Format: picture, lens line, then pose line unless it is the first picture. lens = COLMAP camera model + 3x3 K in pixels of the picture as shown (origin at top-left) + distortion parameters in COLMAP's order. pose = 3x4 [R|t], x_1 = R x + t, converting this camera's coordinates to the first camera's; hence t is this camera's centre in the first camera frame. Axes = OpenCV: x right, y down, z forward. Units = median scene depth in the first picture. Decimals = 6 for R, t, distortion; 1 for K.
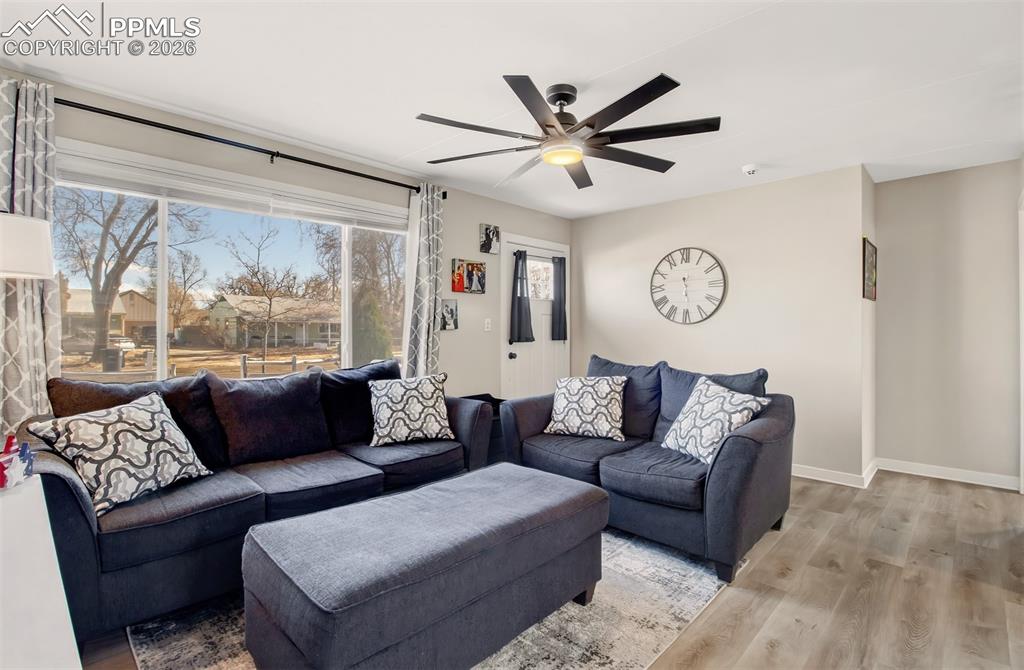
lens RADIAL K [[481.4, 0, 518.6], [0, 481.4, 321.2], [0, 0, 1]] dist [-0.018875, -0.002180]
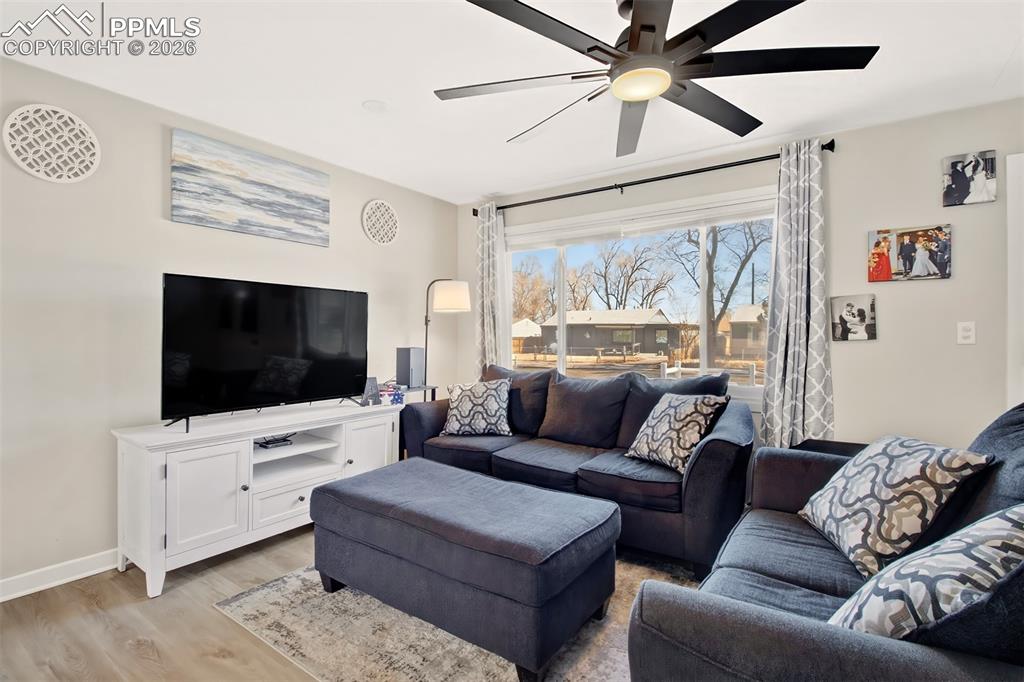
lens RADIAL K [[487.7, 0, 515.4], [0, 487.7, 339.7], [0, 0, 1]] dist [-0.002374, -0.008361]
pose [[0.144957, 0.005155, -0.989424, 0.498884], [0.011589, 0.999909, 0.006907, 0.007528], [0.989370, -0.012467, 0.144884, 0.470079]]
